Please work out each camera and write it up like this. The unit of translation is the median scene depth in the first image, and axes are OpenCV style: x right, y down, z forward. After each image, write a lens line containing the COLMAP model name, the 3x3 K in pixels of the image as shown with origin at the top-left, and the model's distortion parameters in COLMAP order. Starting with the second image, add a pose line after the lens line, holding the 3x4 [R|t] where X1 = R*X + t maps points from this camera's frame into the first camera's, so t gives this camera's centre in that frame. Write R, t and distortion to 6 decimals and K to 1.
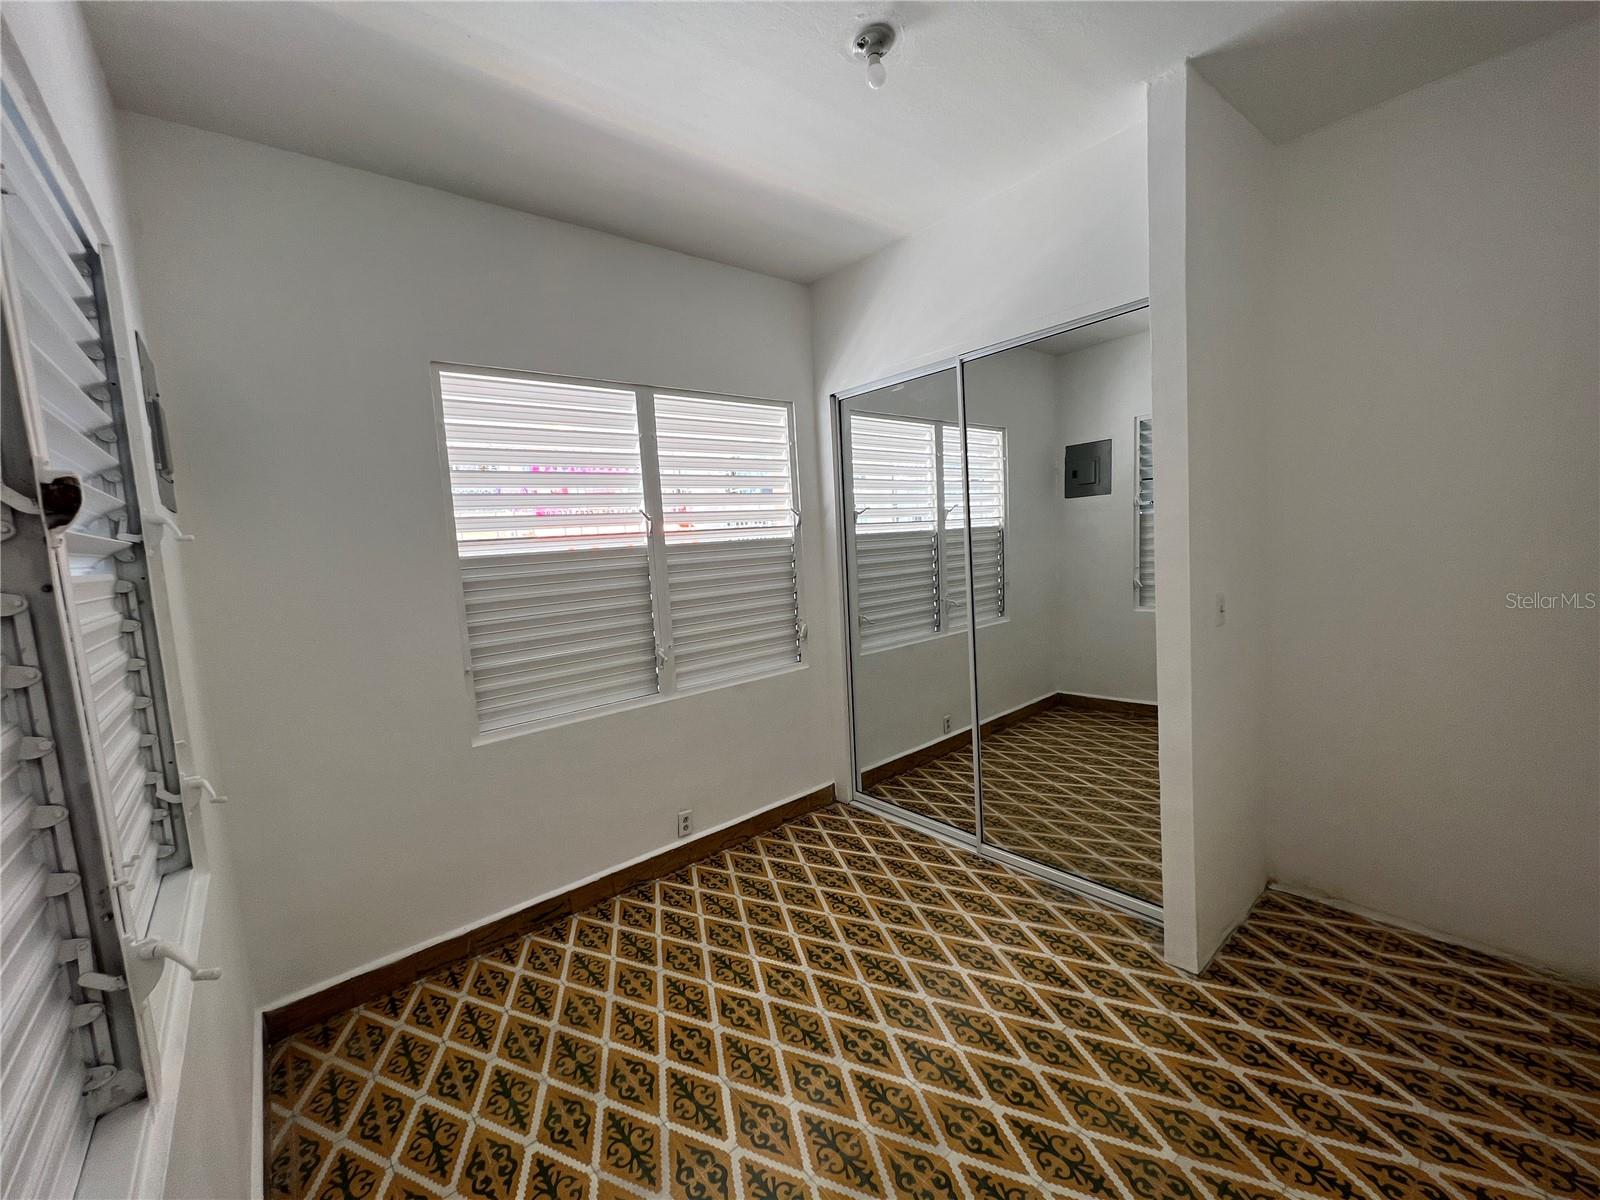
lens RADIAL K [[638.3, 0, 803.2], [0, 638.3, 602.3], [0, 0, 1]] dist [-0.000295, 0.001069]
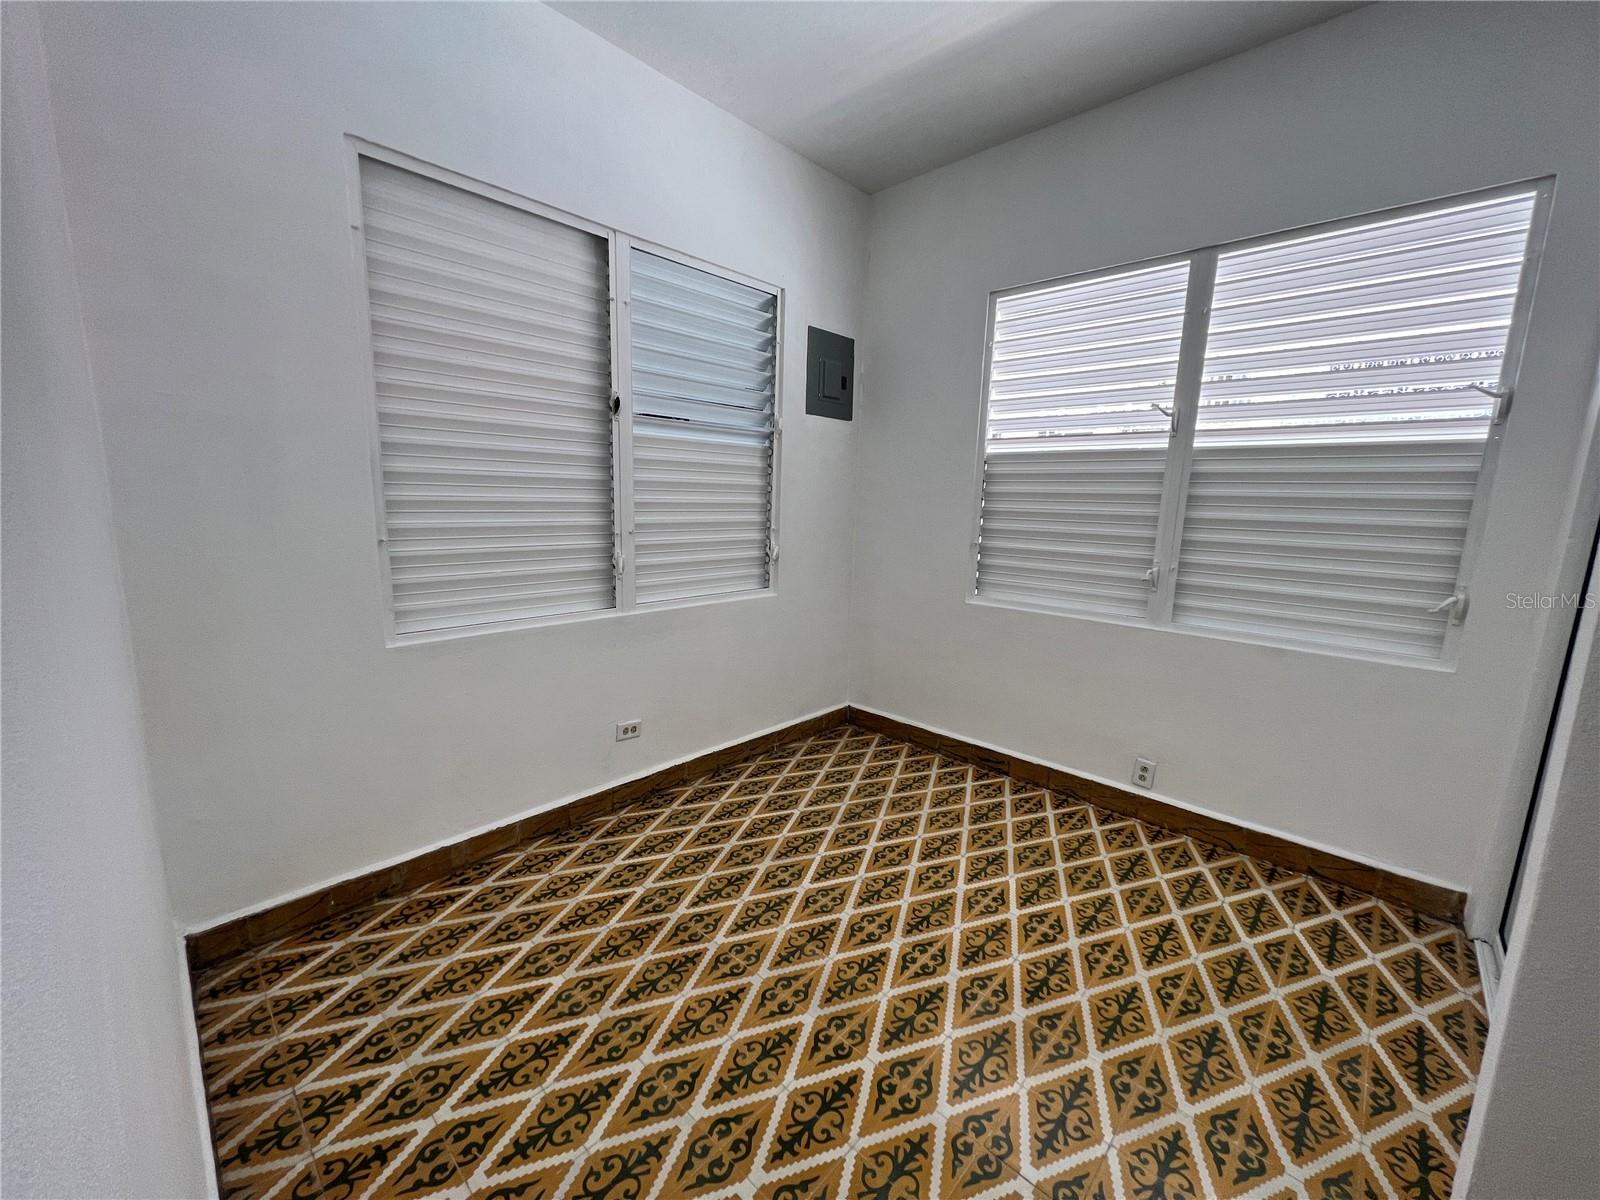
lens RADIAL K [[638.3, 0, 803.2], [0, 638.3, 602.3], [0, 0, 1]] dist [-0.000295, 0.001069]
pose [[0.118760, 0.228149, -0.966356, 0.654196], [-0.135306, 0.967884, 0.211882, -0.002150], [0.983661, 0.105590, 0.145816, 0.464986]]
